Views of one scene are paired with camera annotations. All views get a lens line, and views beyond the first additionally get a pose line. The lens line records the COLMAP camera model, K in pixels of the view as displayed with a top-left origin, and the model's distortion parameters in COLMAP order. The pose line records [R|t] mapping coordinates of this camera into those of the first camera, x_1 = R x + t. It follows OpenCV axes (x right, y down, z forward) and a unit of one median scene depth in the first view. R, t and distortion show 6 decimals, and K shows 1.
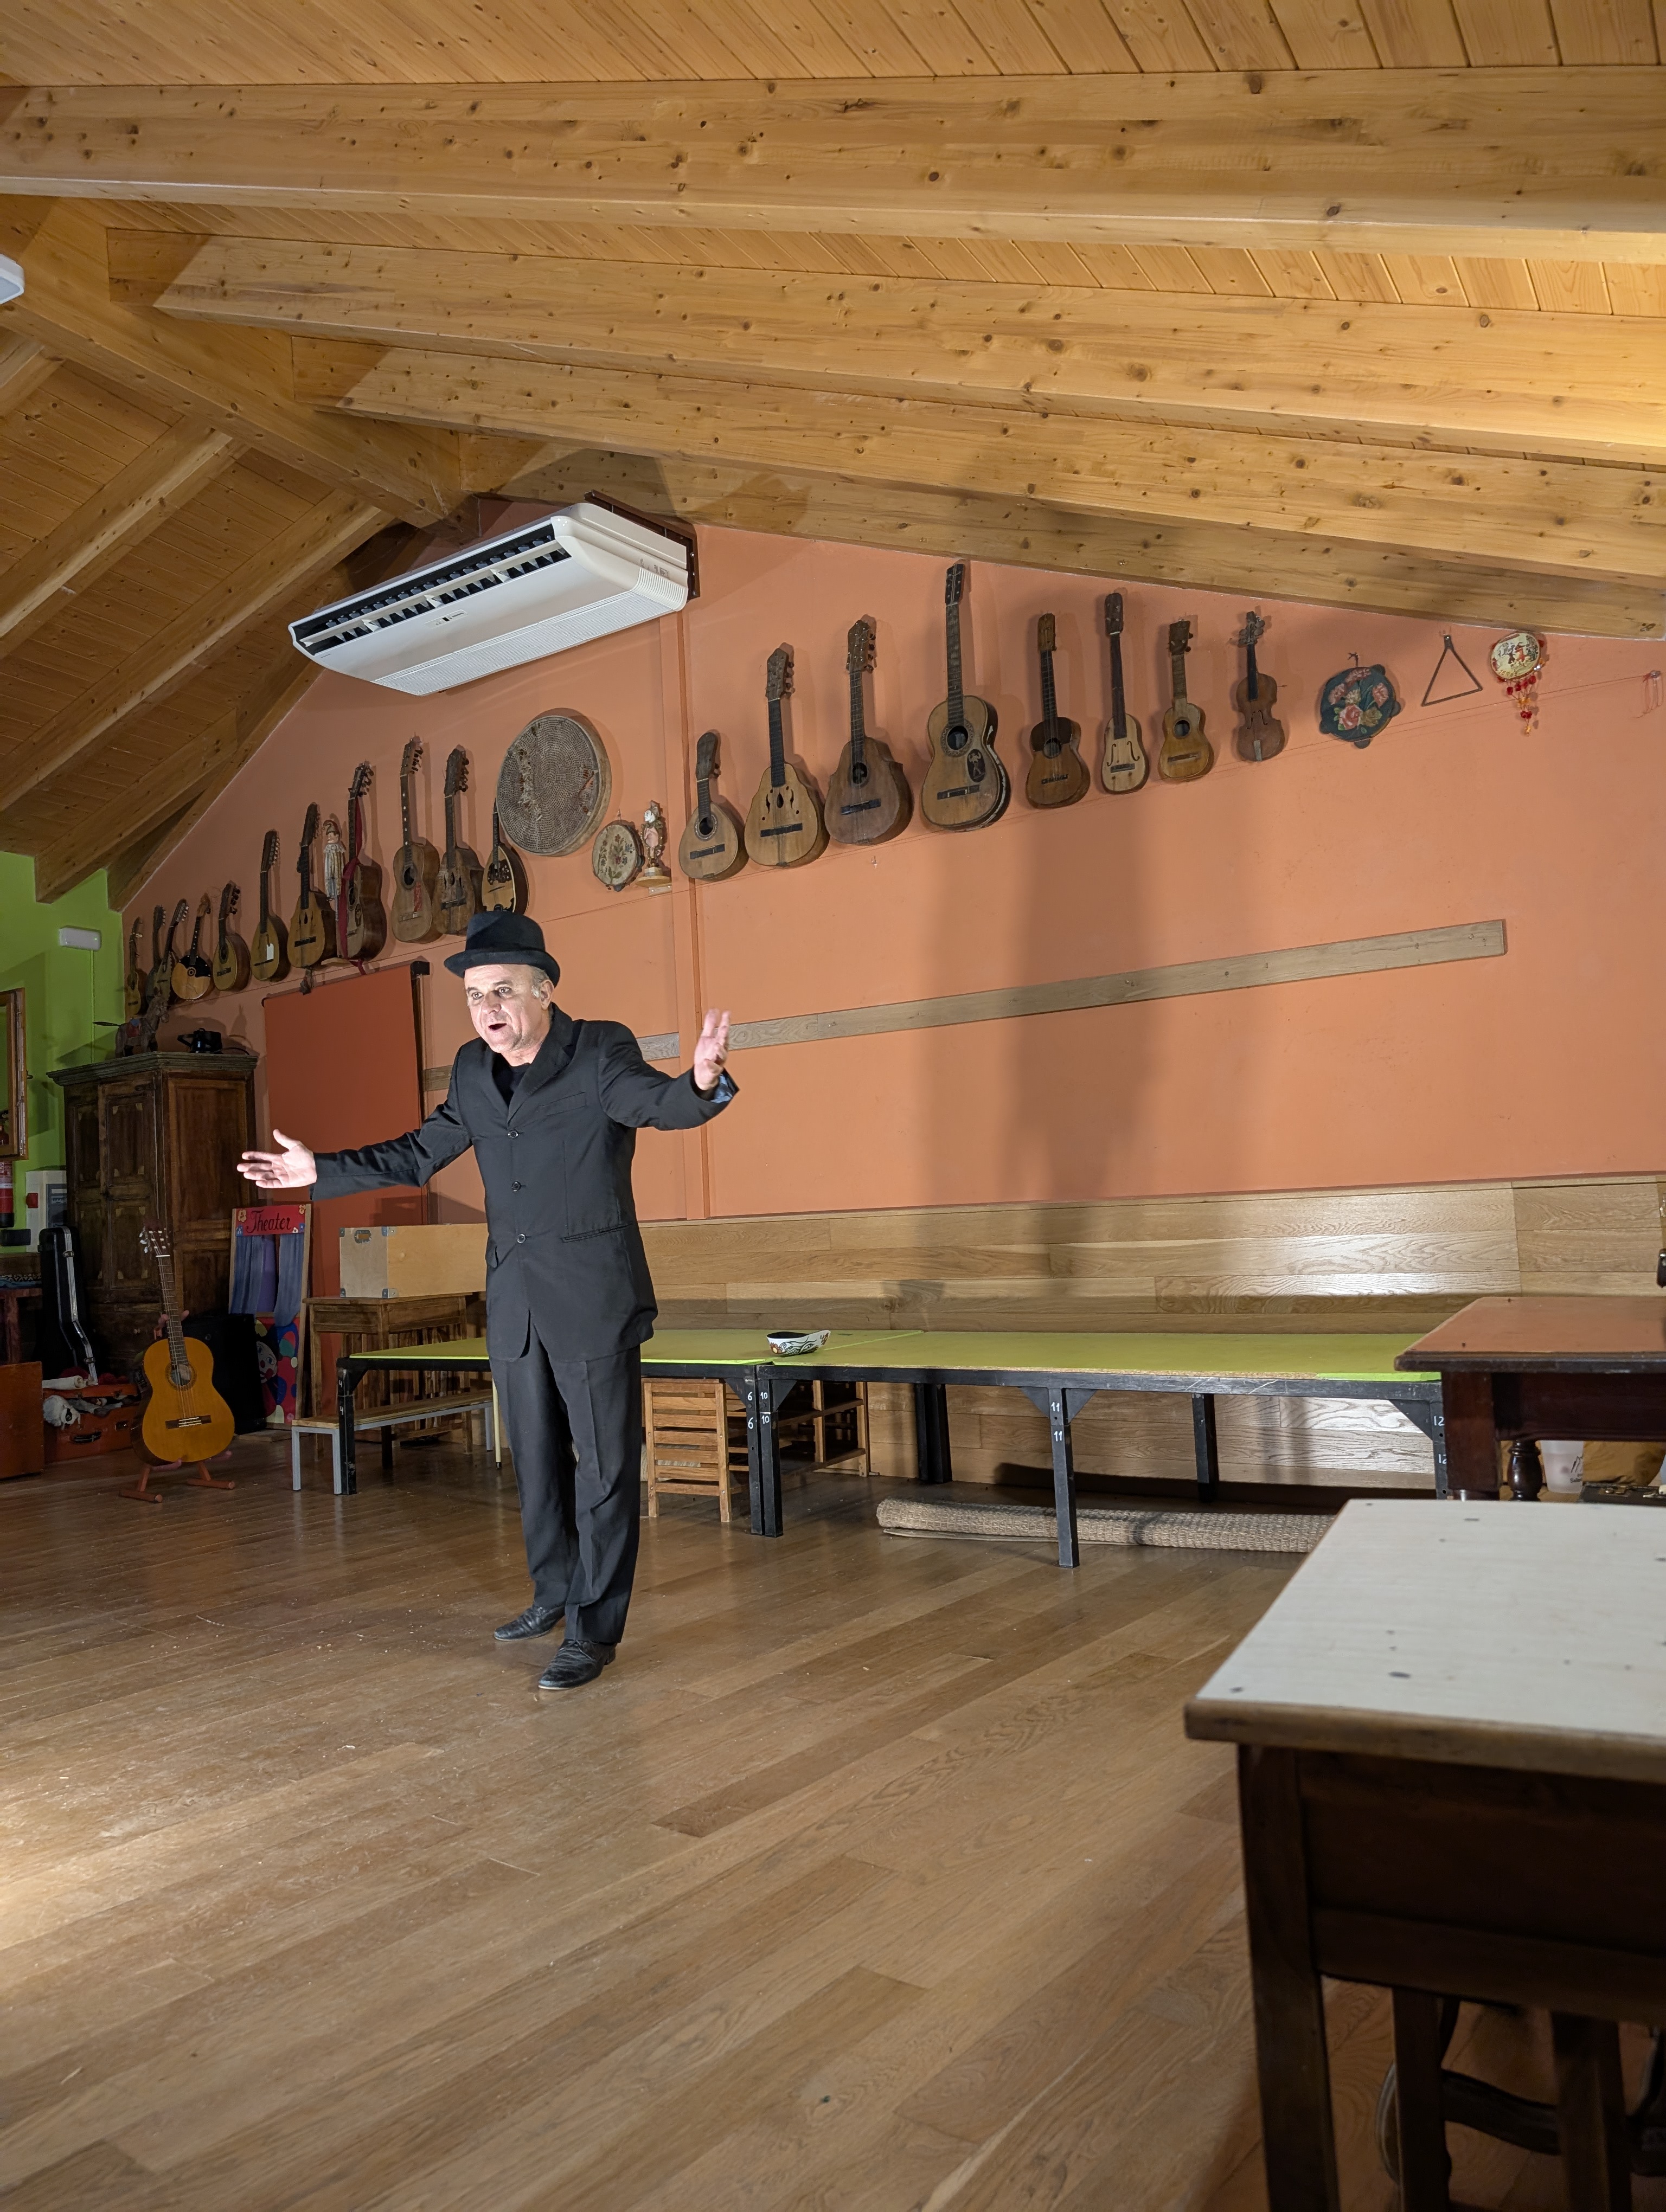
lens RADIAL K [[1545.7, 0, 823.6], [0, 1545.7, 1111.4], [0, 0, 1]] dist [0.026095, -0.024292]
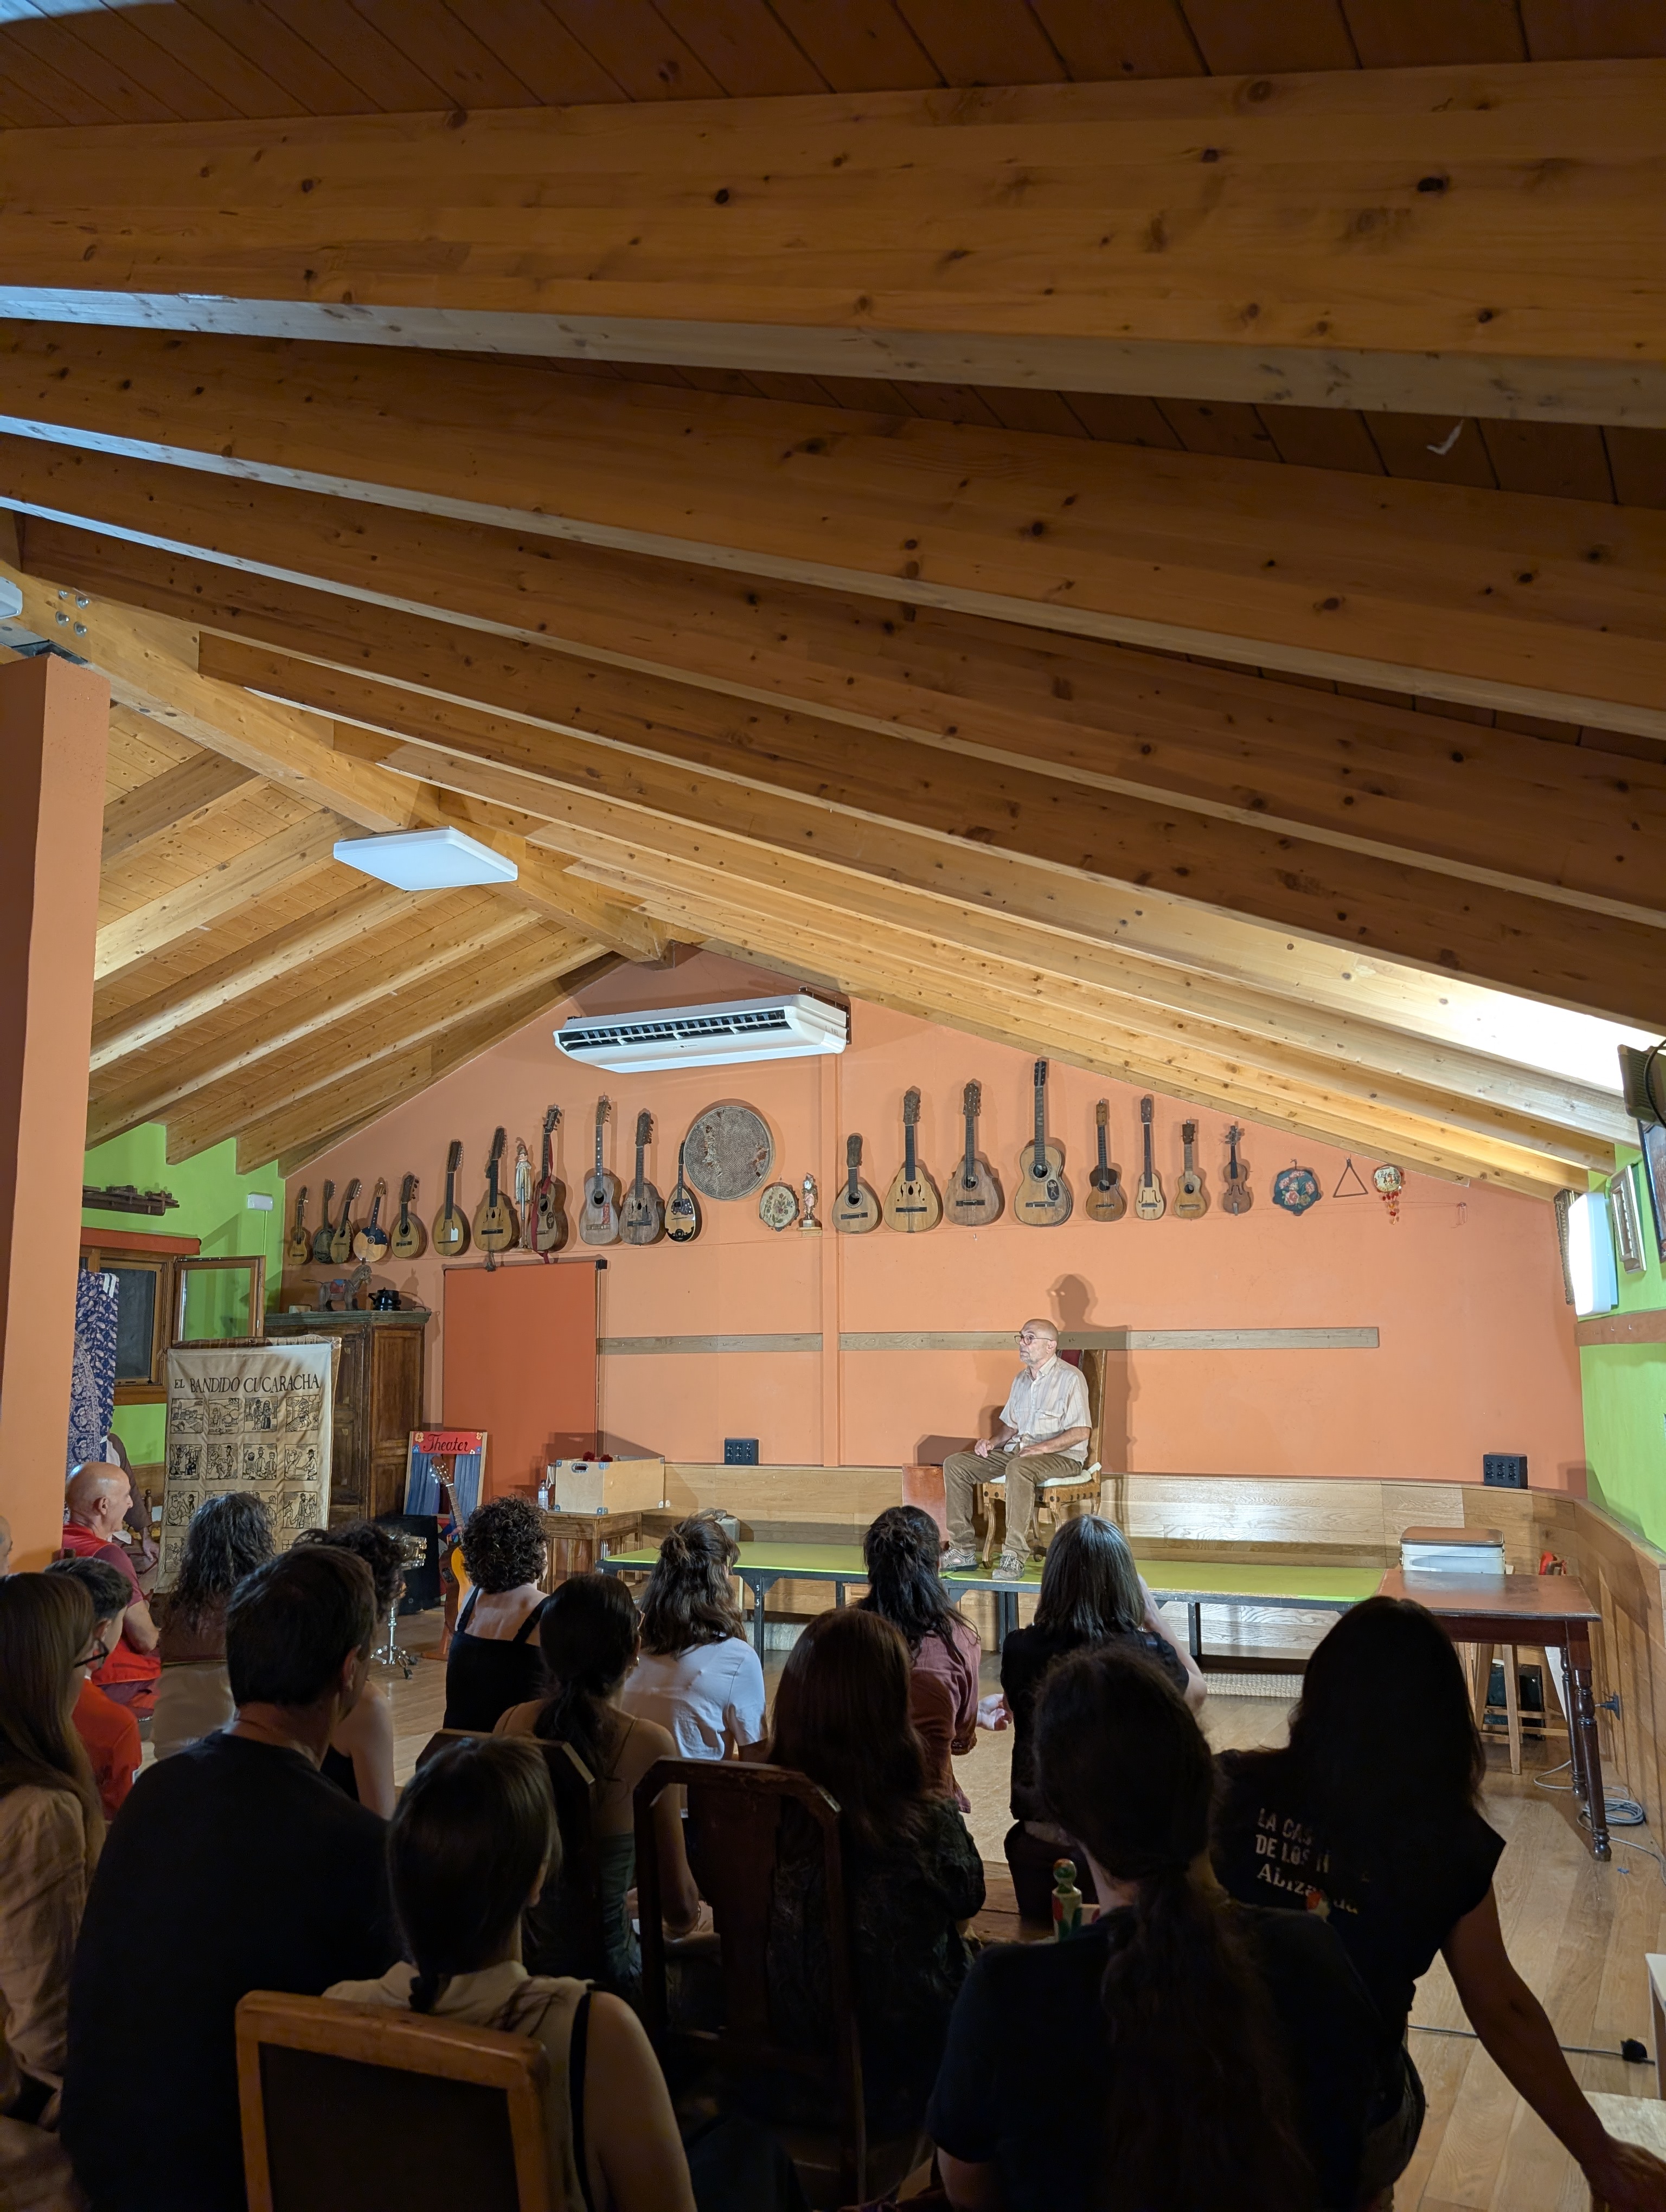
lens RADIAL K [[1545.7, 0, 830.7], [0, 1545.7, 1129.6], [0, 0, 1]] dist [0.026095, -0.024292]
pose [[0.983872, 0.064711, 0.166761, -0.433372], [-0.049645, 0.994429, -0.092989, -0.137763], [-0.171850, 0.083211, 0.981603, -0.574924]]
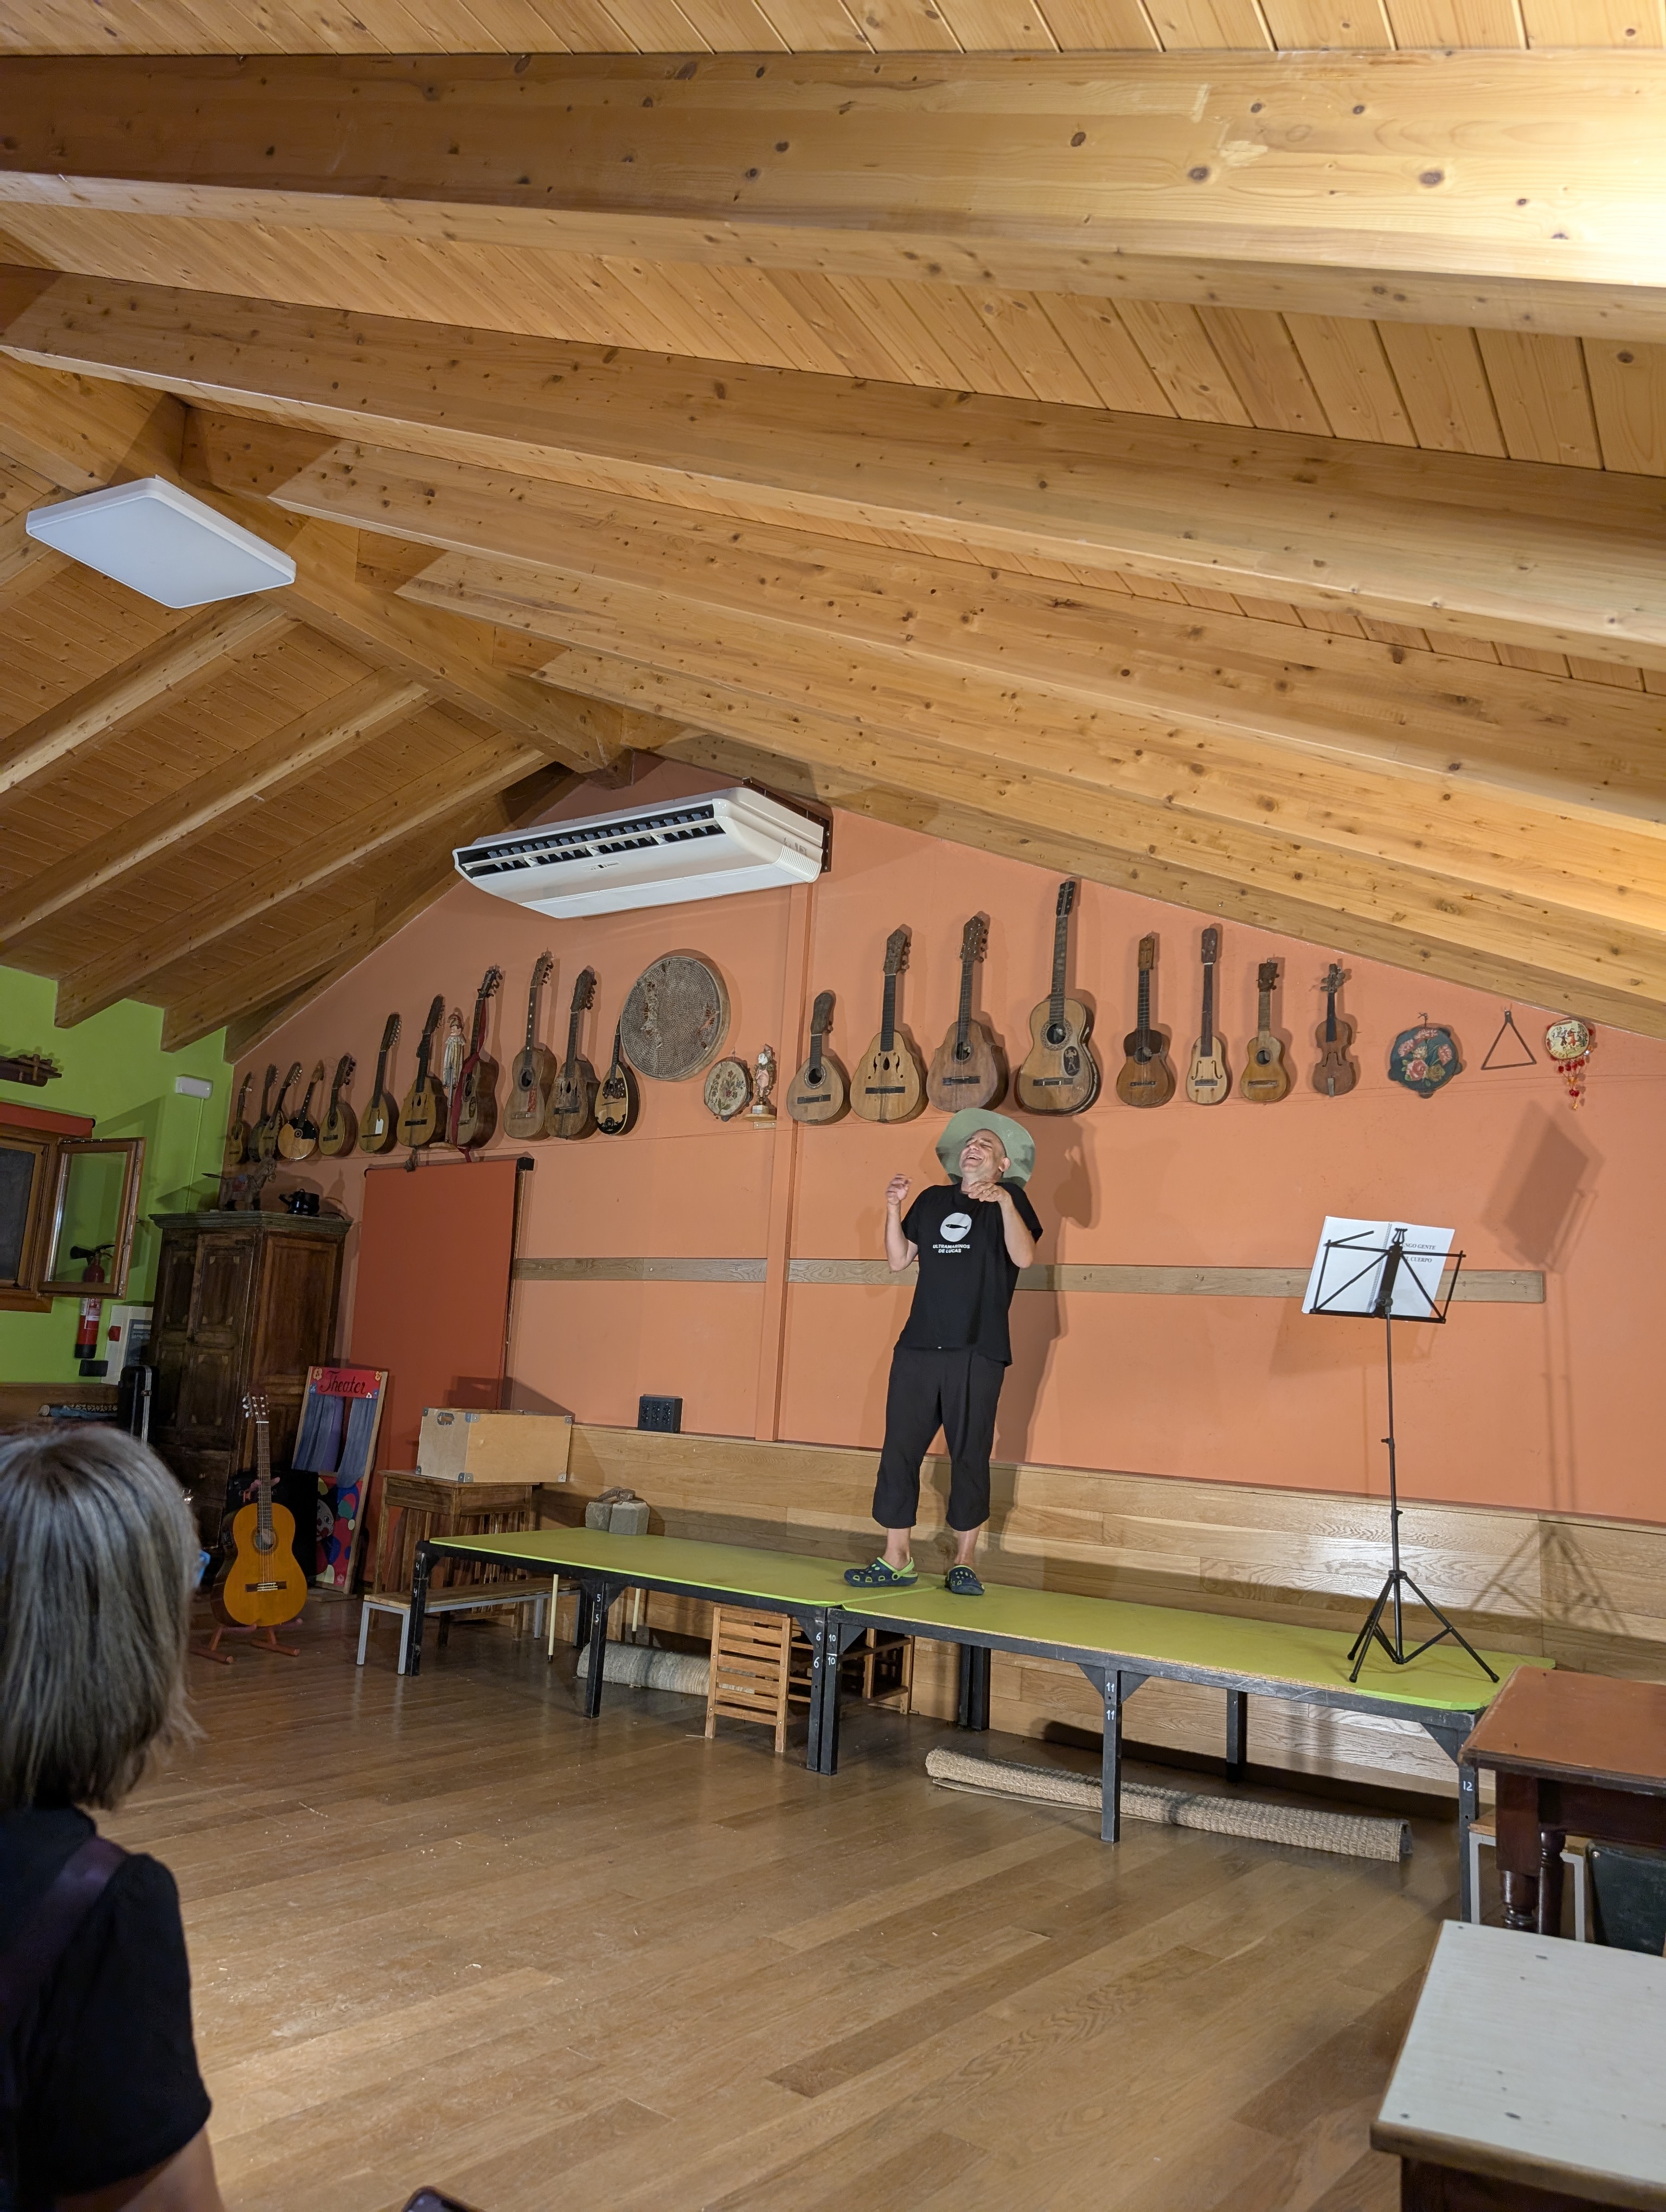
lens RADIAL K [[1545.7, 0, 843.3], [0, 1545.7, 1100.0], [0, 0, 1]] dist [0.026095, -0.024292]
pose [[0.994331, 0.106311, -0.001752, -0.064869], [-0.105885, 0.988586, -0.107170, -0.065817], [-0.009661, 0.106748, 0.994239, -0.102235]]
